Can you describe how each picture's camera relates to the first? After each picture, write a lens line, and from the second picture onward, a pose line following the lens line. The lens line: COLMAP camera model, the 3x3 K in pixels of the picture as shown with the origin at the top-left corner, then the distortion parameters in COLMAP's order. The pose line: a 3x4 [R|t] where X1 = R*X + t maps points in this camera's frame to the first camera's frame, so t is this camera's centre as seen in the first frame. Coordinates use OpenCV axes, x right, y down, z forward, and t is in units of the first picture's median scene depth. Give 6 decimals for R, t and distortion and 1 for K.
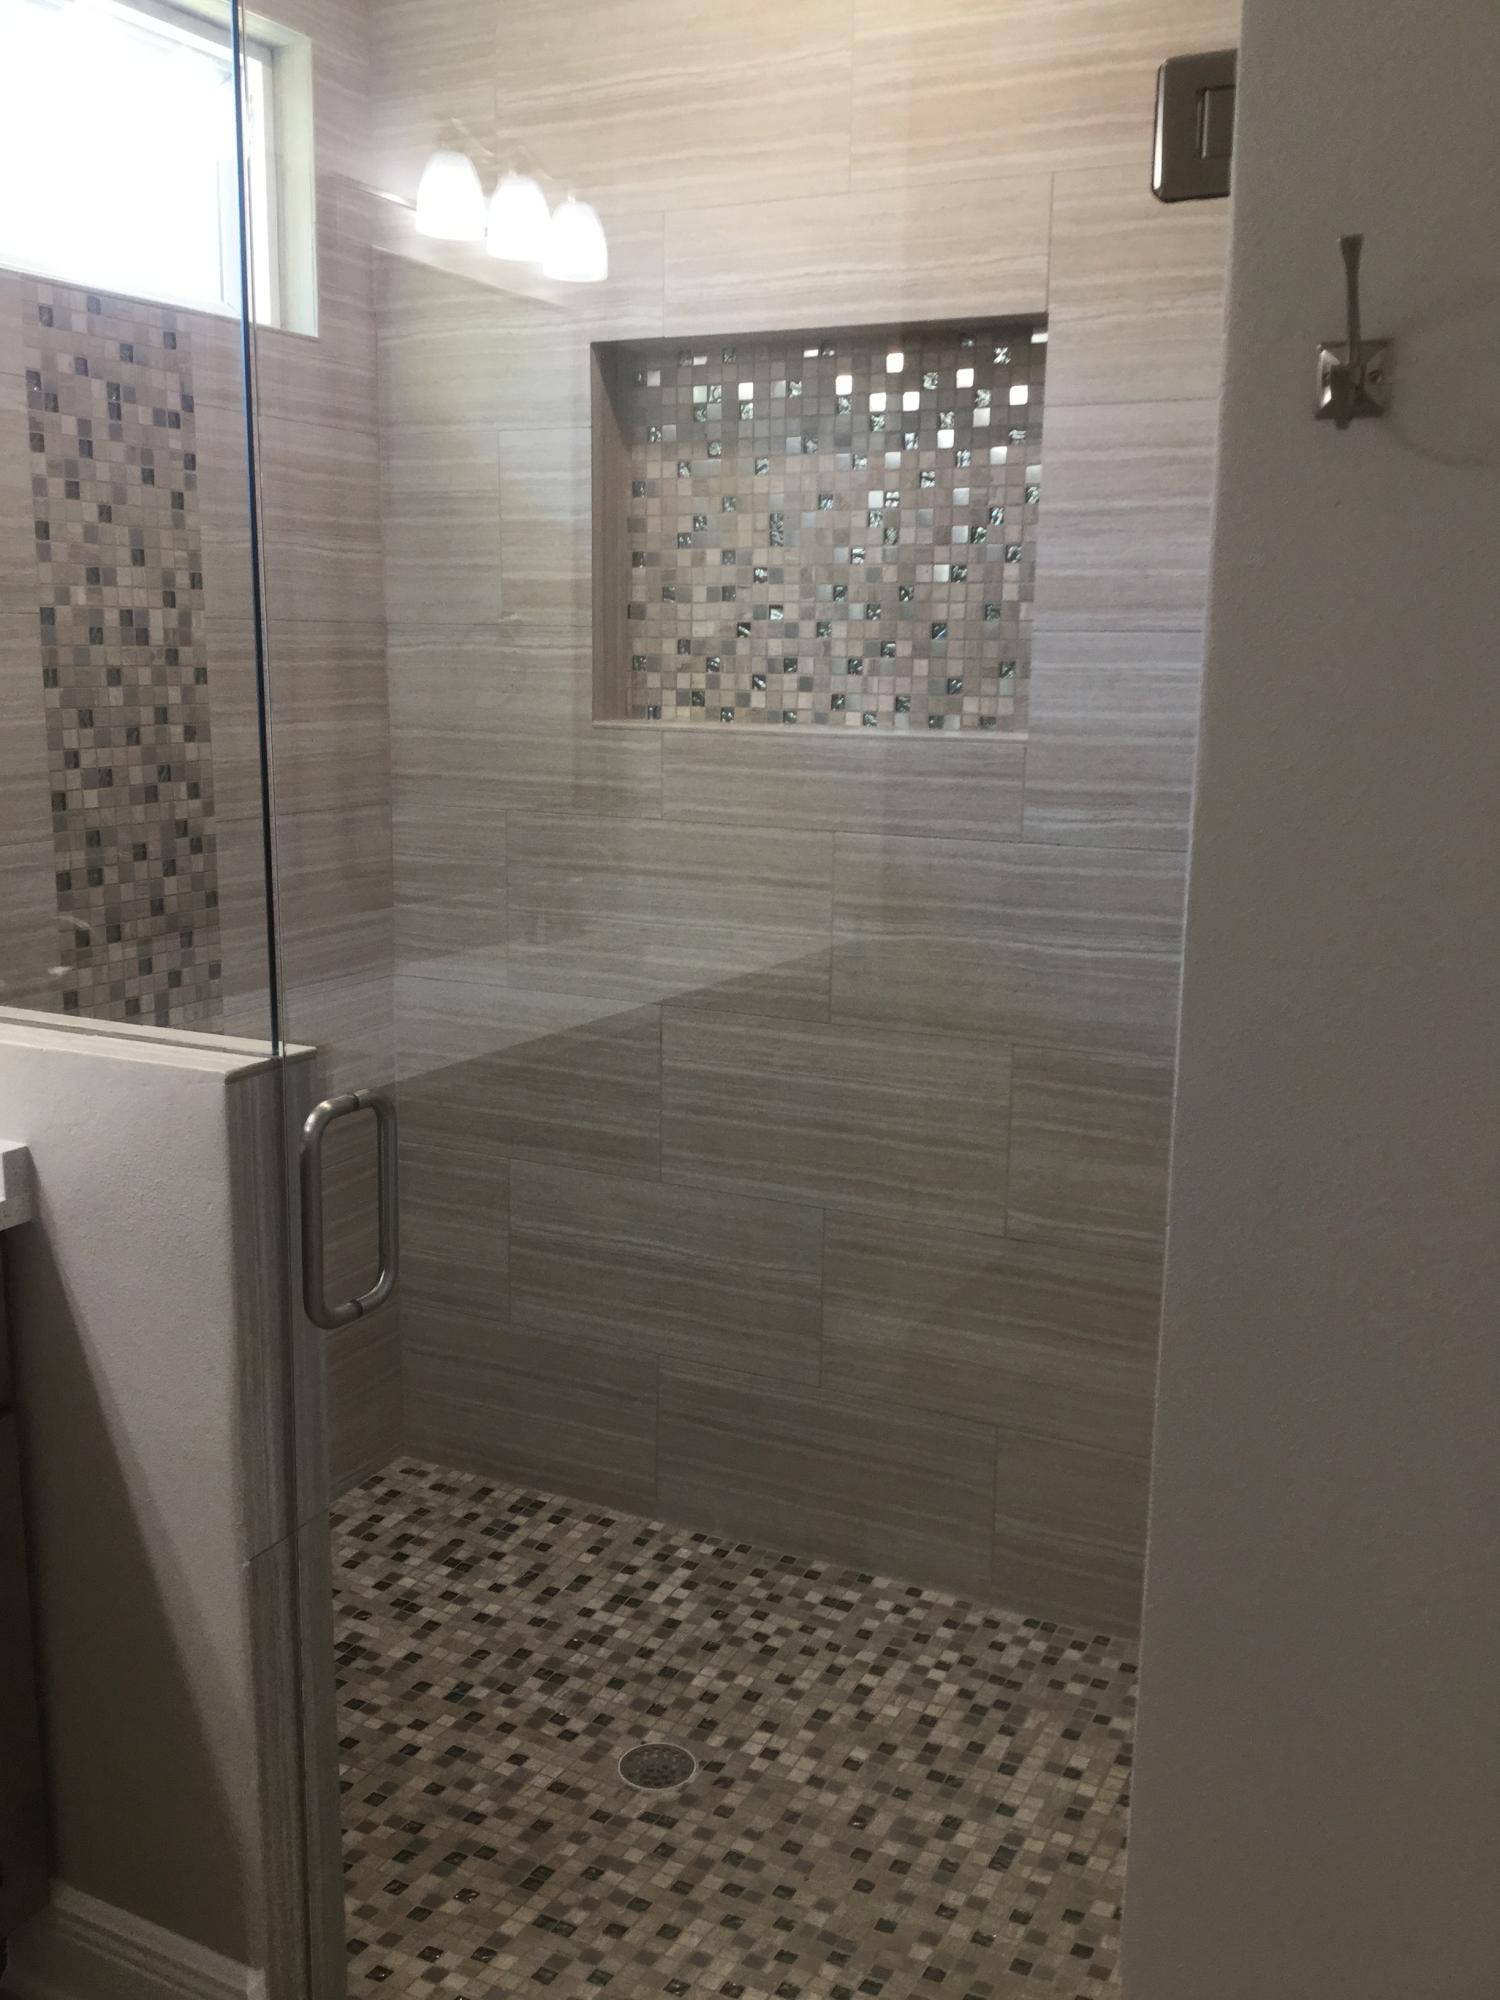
lens RADIAL K [[1812.5, 0, 755.4], [0, 1812.5, 1001.4], [0, 0, 1]] dist [0.139805, -0.298709]
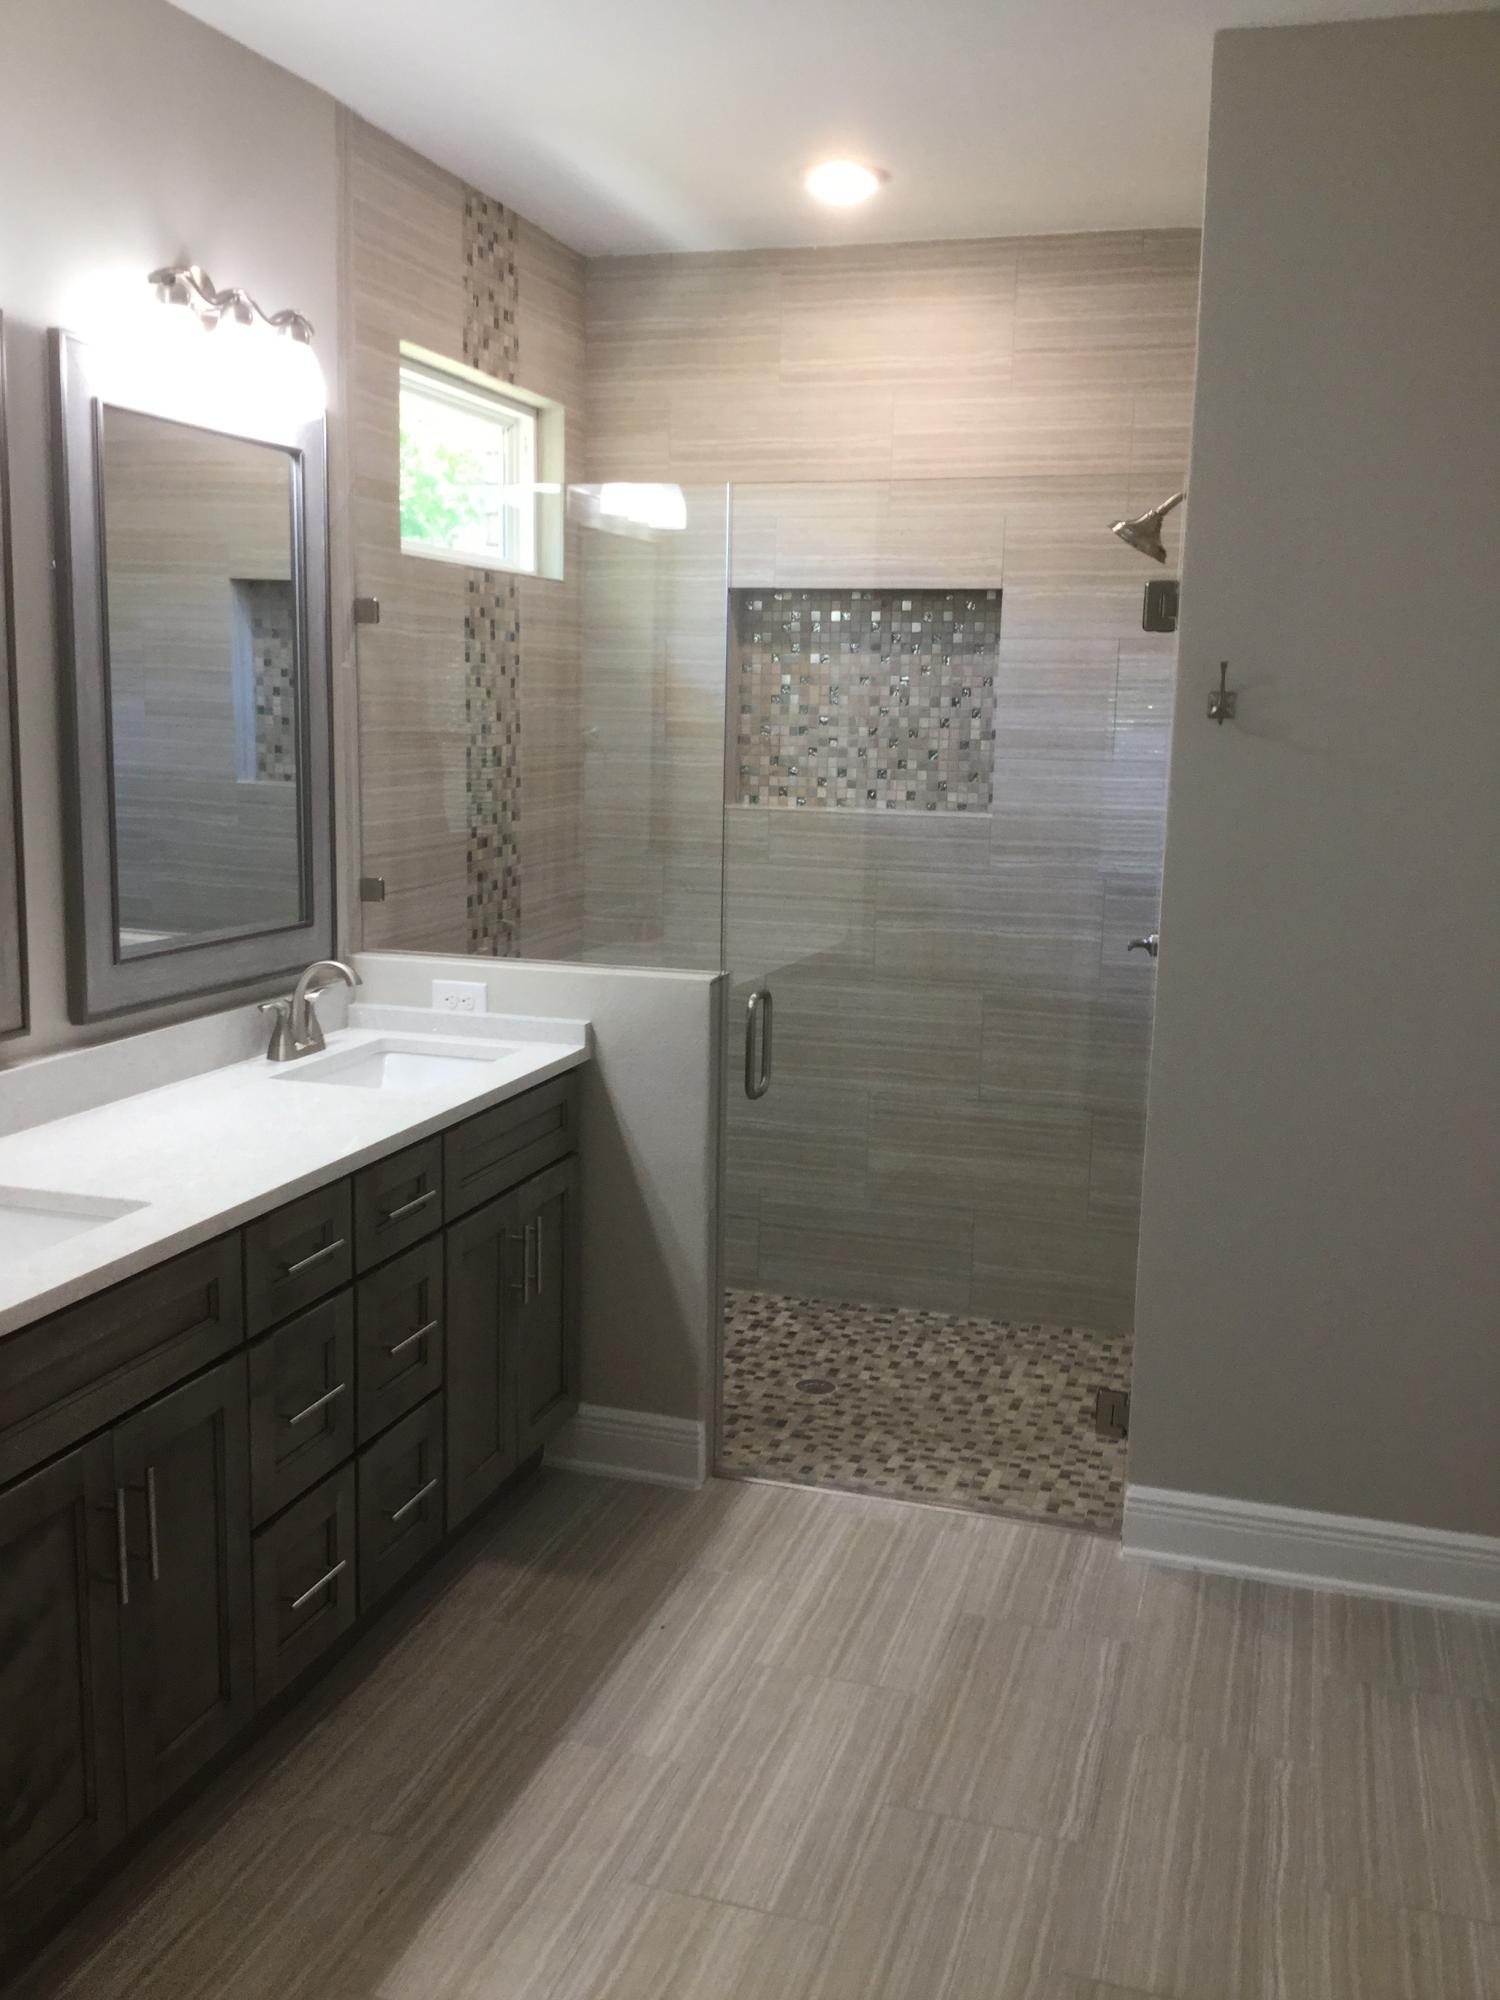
lens RADIAL K [[1812.5, 0, 755.4], [0, 1812.5, 1001.4], [0, 0, 1]] dist [0.139805, -0.298709]
pose [[0.986697, -0.020143, 0.161320, -0.361772], [0.024072, 0.999458, -0.022437, 0.070144], [-0.160781, 0.026022, 0.986647, -0.705730]]
